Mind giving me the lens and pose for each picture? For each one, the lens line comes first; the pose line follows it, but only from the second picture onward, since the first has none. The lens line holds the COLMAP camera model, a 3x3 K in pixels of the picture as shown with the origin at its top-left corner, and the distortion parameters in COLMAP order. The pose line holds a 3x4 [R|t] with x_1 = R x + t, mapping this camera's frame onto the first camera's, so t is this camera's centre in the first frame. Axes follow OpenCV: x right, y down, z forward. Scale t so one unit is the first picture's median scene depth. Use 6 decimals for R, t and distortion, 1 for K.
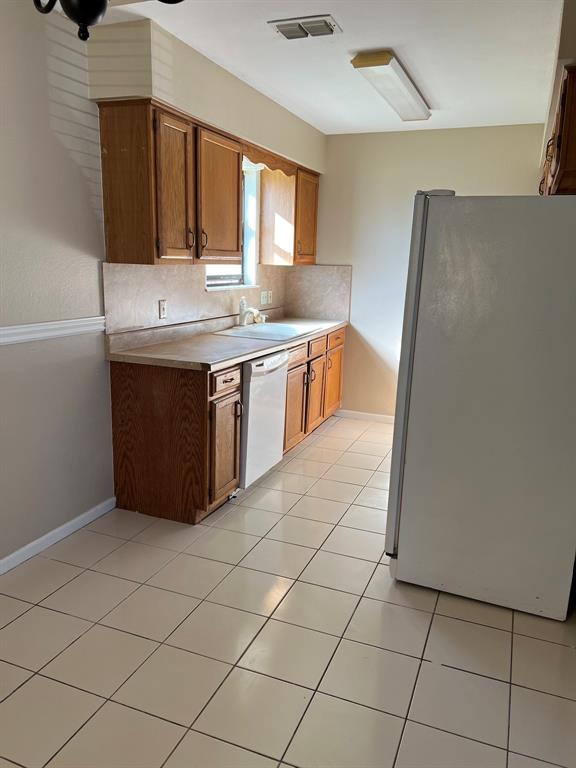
lens RADIAL K [[585.6, 0, 289.4], [0, 585.6, 387.3], [0, 0, 1]] dist [-0.010912, -0.004795]
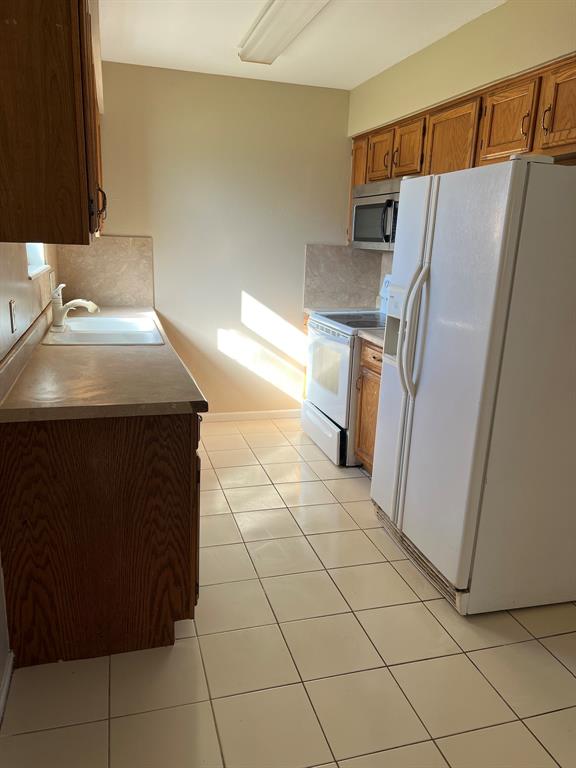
lens RADIAL K [[585.6, 0, 287.6], [0, 585.6, 381.8], [0, 0, 1]] dist [-0.010912, -0.004795]
pose [[0.786229, -0.147932, 0.599966, -0.410695], [0.117119, 0.988997, 0.090376, -0.099869], [-0.606734, -0.000789, 0.794904, 0.403191]]
